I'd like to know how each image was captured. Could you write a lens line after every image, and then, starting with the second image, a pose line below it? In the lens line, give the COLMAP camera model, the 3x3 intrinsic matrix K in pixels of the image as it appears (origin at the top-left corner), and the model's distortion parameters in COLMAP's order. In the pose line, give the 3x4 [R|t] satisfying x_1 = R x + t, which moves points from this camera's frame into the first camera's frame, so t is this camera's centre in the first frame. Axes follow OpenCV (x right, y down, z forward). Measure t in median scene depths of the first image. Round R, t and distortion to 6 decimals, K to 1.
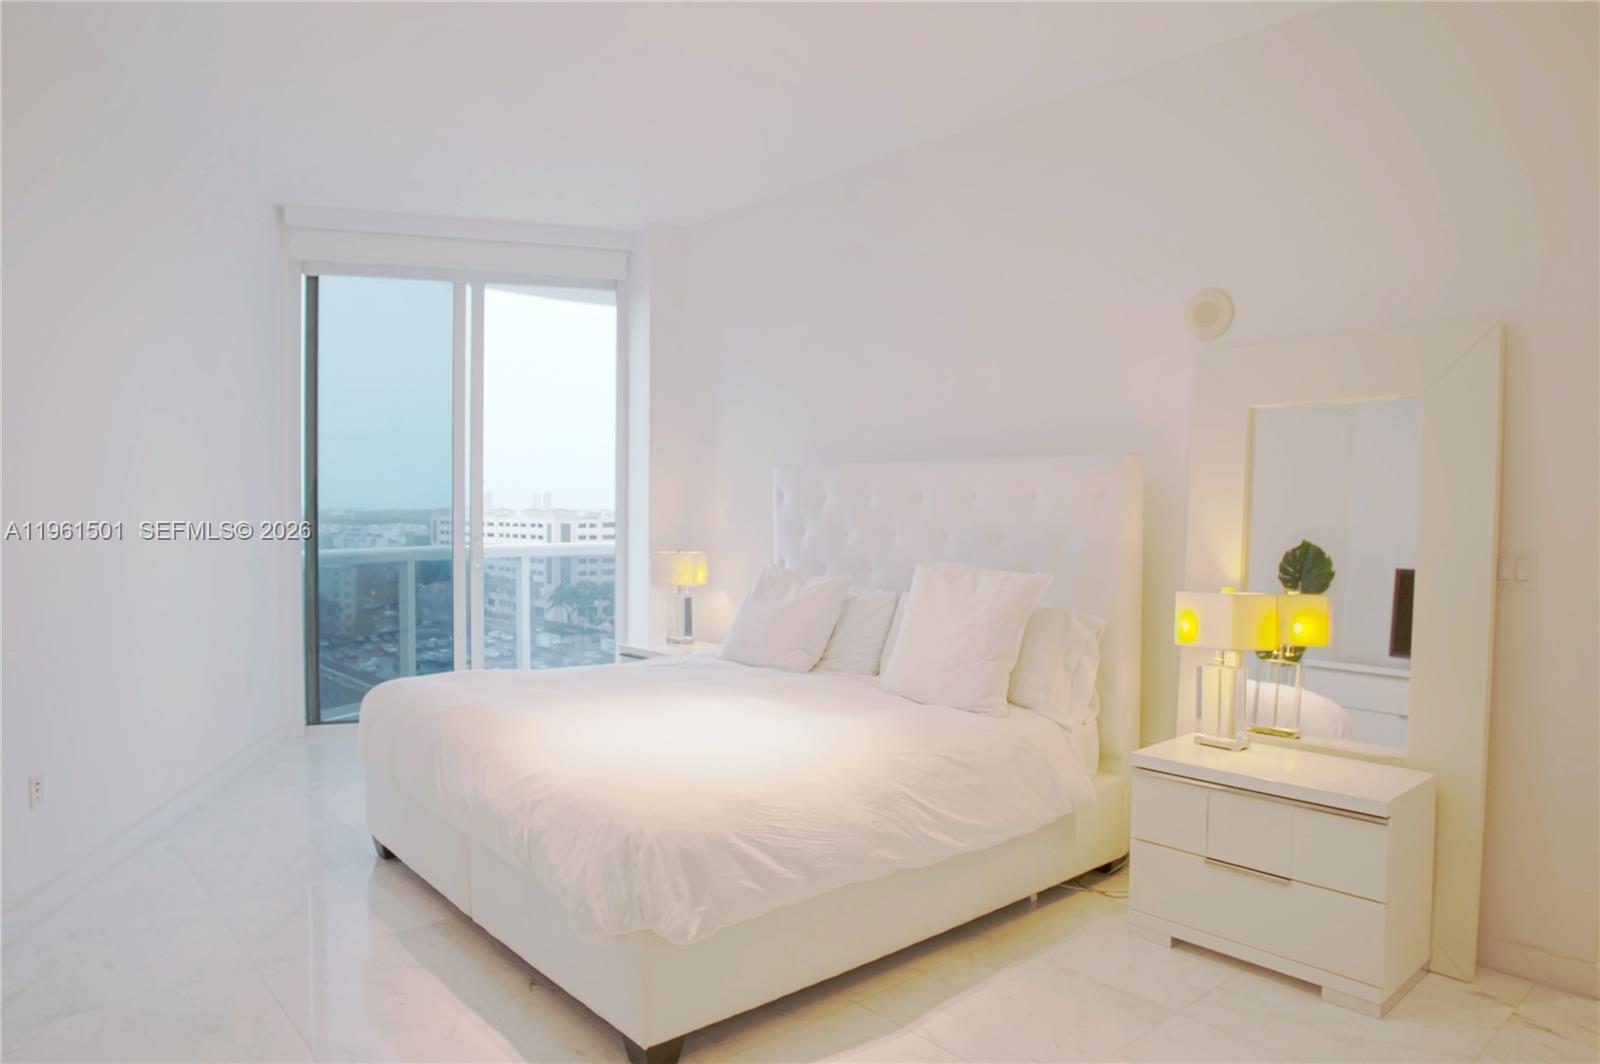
lens RADIAL K [[1002.4, 0, 778.5], [0, 1002.4, 532.7], [0, 0, 1]] dist [-0.060092, 0.003299]
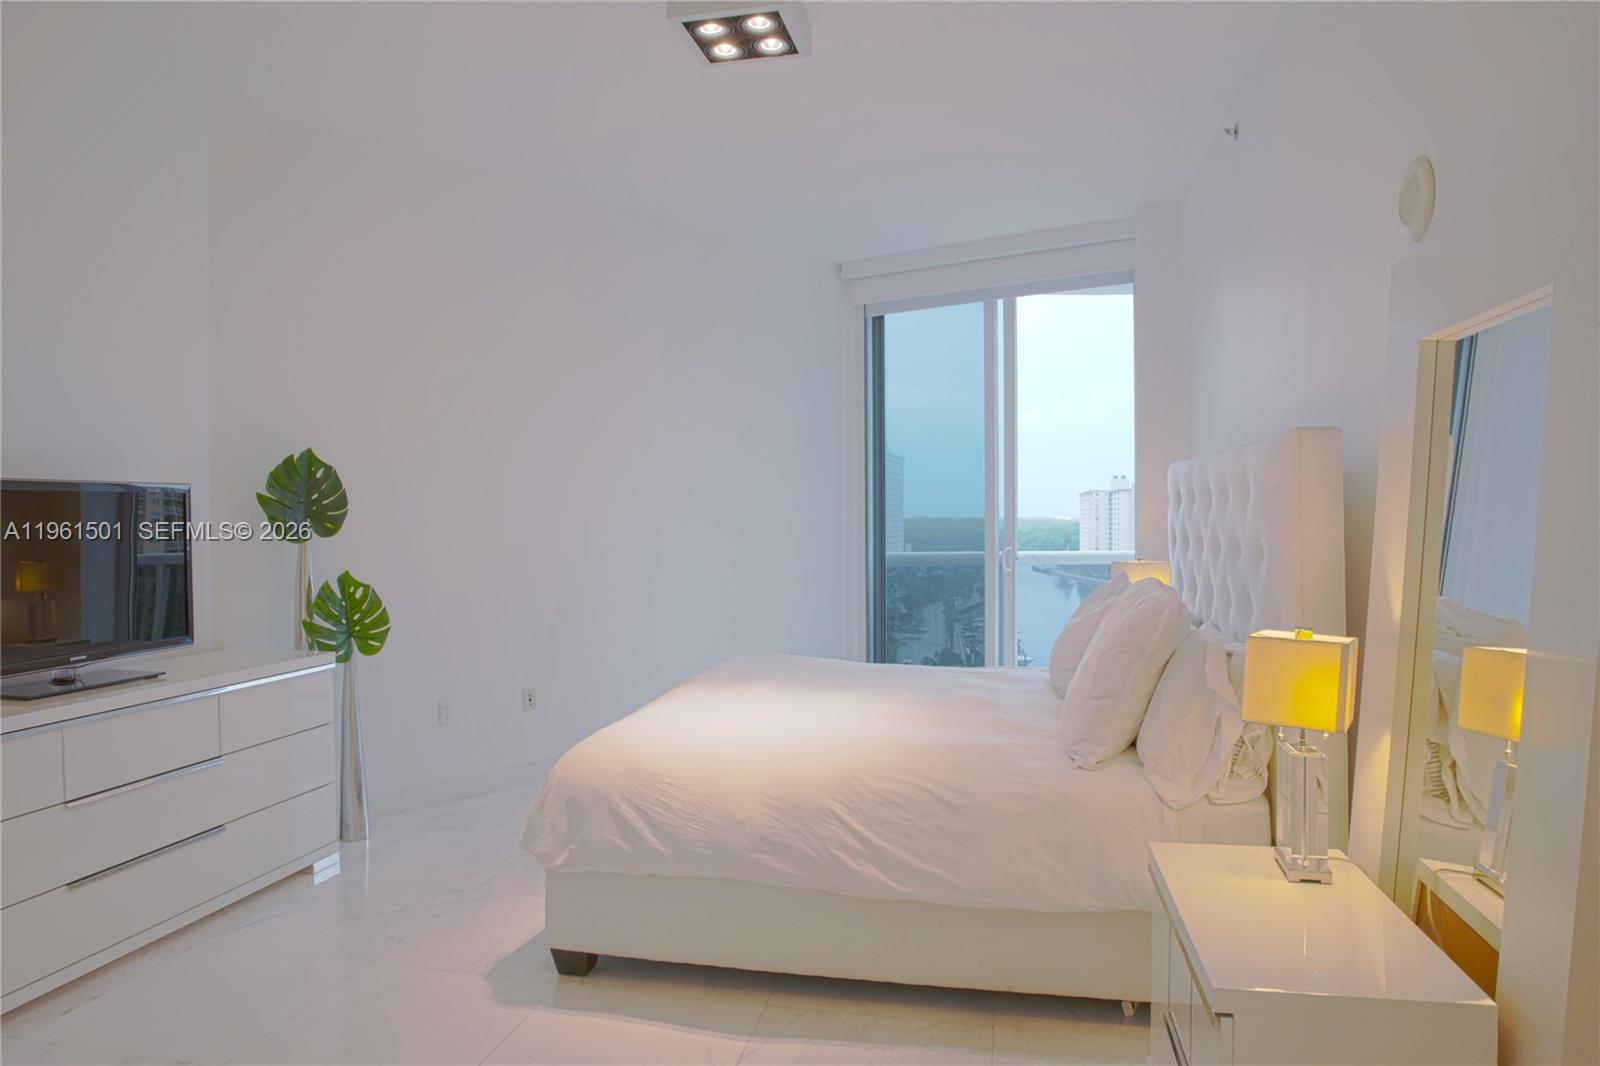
lens RADIAL K [[1029.6, 0, 805.8], [0, 1029.6, 527.0], [0, 0, 1]] dist [-0.054538, 0.001183]
pose [[0.629294, 0.005571, -0.777148, 0.765974], [-0.015577, 0.999864, -0.005446, -0.004298], [0.777011, 0.015532, 0.629295, 0.316750]]
